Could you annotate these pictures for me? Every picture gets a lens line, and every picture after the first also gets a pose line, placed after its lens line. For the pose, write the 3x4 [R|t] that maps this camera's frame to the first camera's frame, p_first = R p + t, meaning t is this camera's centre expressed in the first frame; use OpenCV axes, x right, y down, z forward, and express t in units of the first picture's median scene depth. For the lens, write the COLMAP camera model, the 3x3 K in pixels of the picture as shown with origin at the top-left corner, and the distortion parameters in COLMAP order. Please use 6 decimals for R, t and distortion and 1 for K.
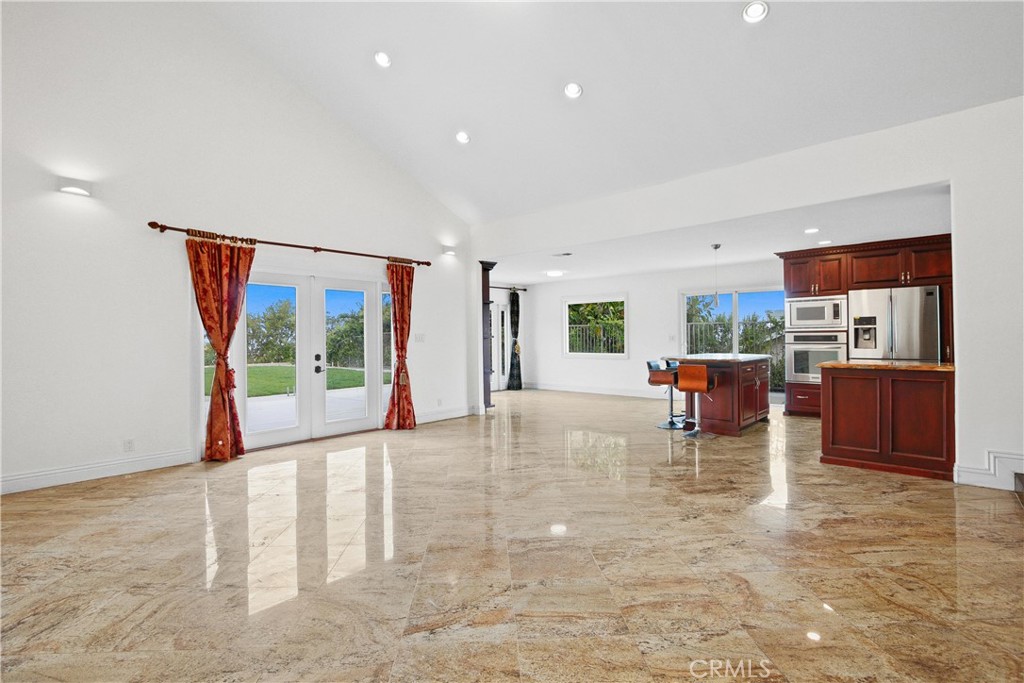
lens RADIAL K [[481.1, 0, 512.8], [0, 481.1, 337.5], [0, 0, 1]] dist [-0.003392, -0.000418]
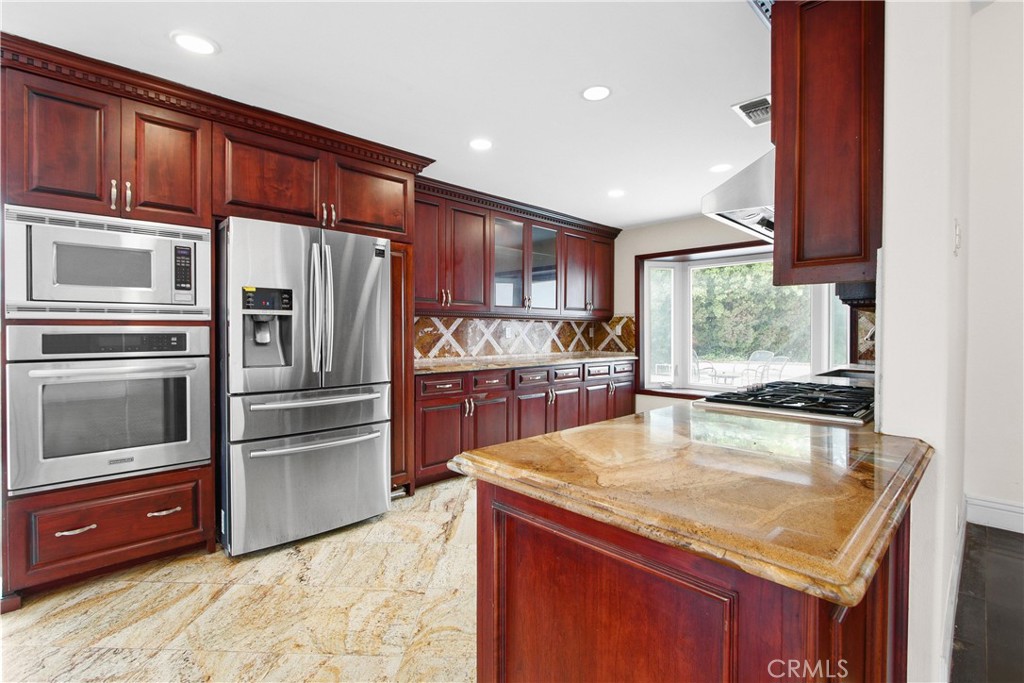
lens RADIAL K [[481.1, 0, 512.9], [0, 481.1, 334.9], [0, 0, 1]] dist [-0.003392, -0.000418]
pose [[0.051037, -0.001723, 0.998695, 0.316768], [-0.000302, 0.999998, 0.001741, -0.004248], [-0.998697, -0.000390, 0.051036, 0.724890]]
